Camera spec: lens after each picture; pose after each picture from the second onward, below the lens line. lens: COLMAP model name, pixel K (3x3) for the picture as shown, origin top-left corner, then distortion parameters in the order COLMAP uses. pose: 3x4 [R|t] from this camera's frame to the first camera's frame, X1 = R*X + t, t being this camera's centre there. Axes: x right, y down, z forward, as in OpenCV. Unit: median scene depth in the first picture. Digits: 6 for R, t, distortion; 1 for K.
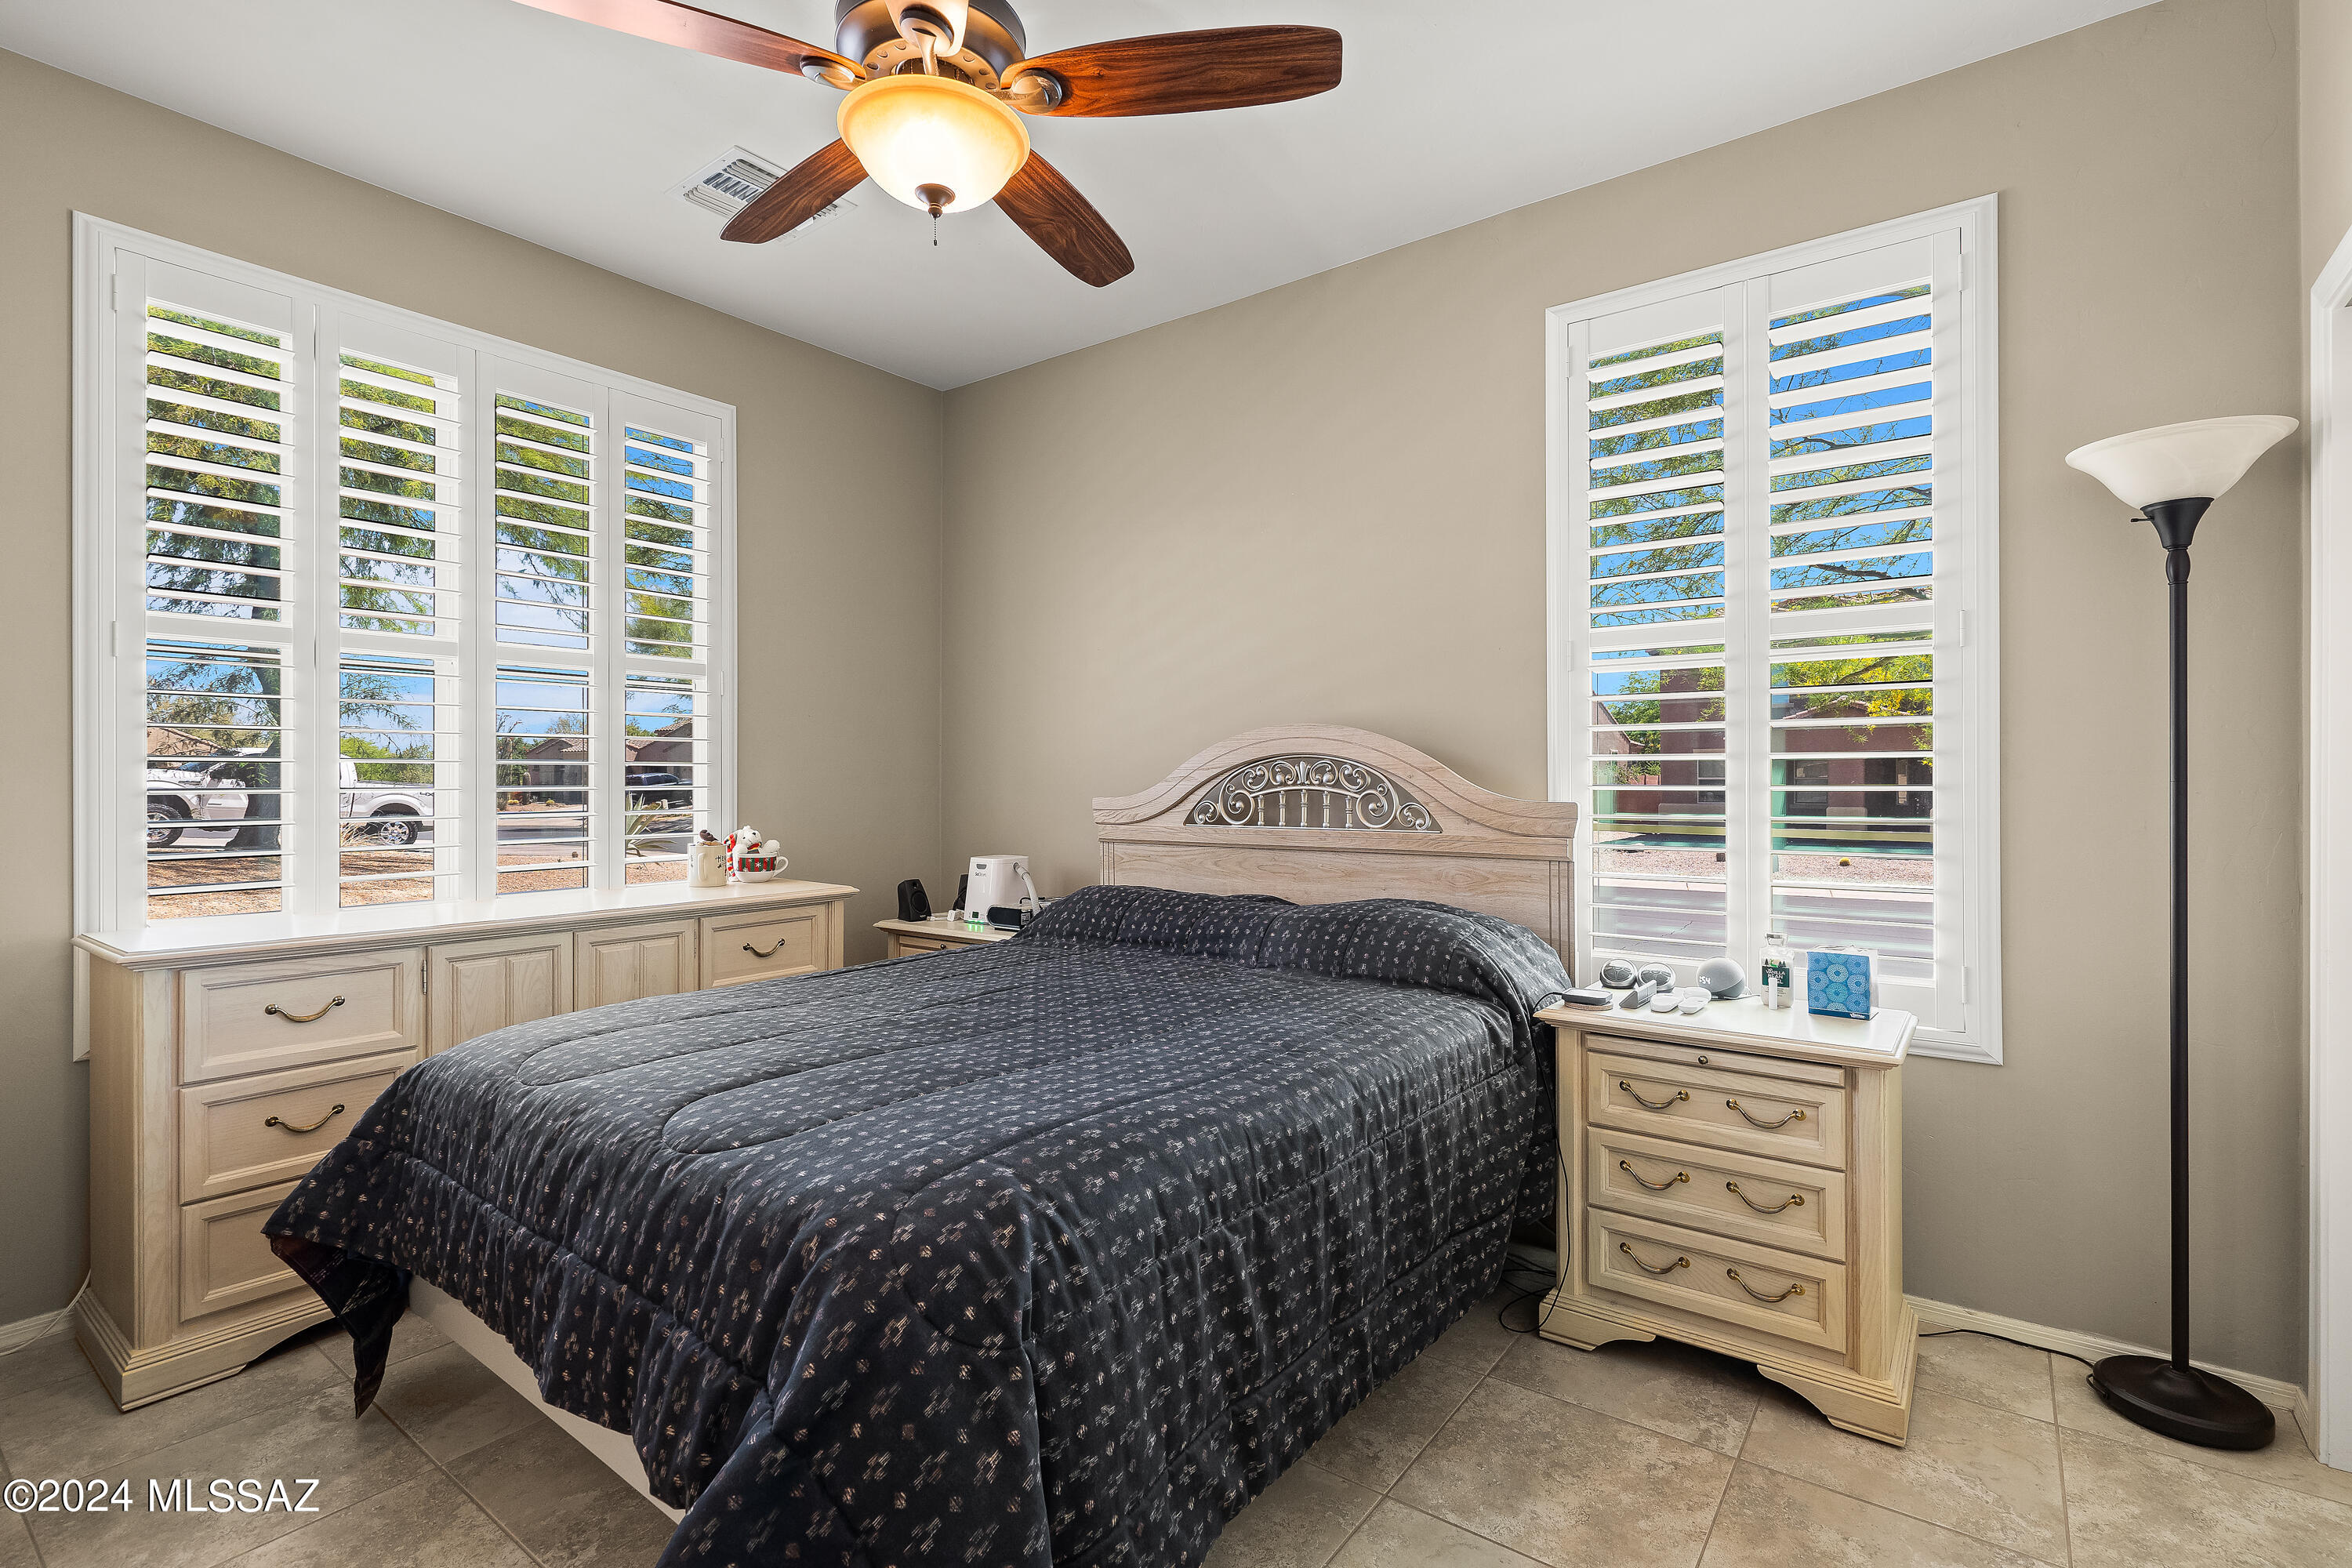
lens RADIAL K [[1087.2, 0, 1168.9], [0, 1087.2, 775.3], [0, 0, 1]] dist [-0.005711, 0.002795]
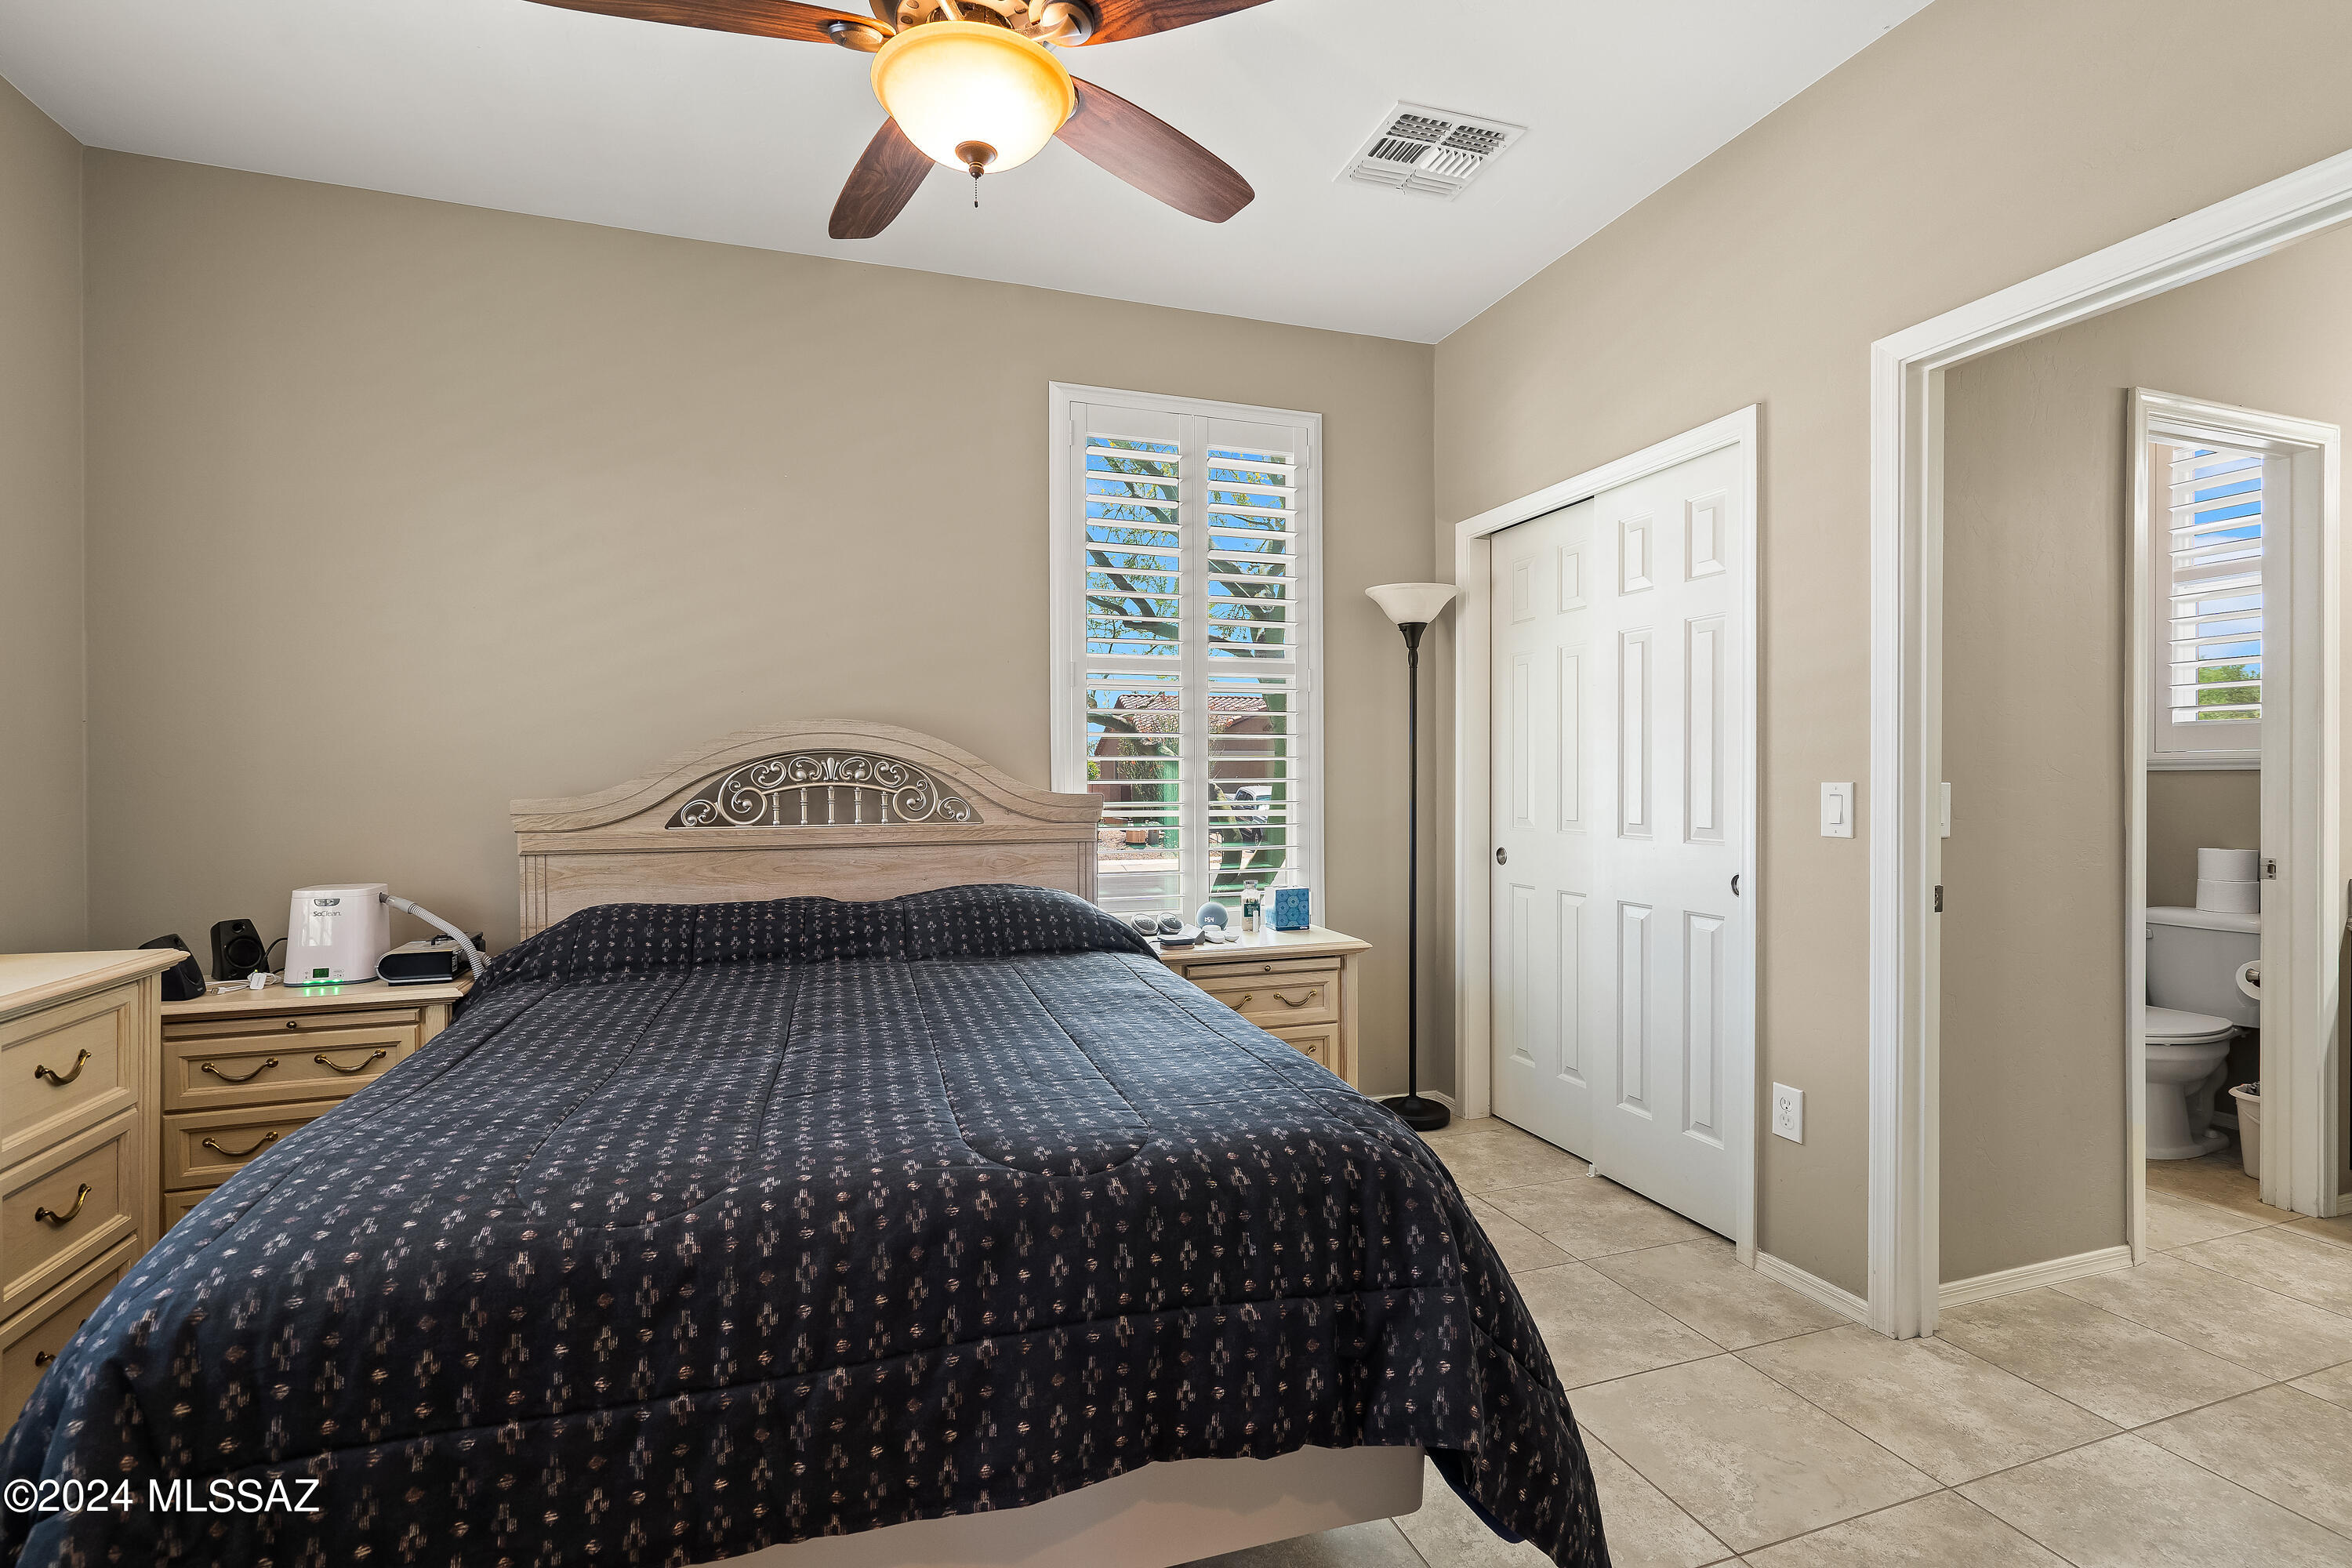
lens RADIAL K [[1087.2, 0, 1172.0], [0, 1087.2, 785.1], [0, 0, 1]] dist [-0.005711, 0.002795]
pose [[0.552601, -0.000834, 0.833445, -0.543970], [0.001774, 0.999998, -0.000176, 0.013733], [-0.833444, 0.001576, 0.552602, 0.216356]]
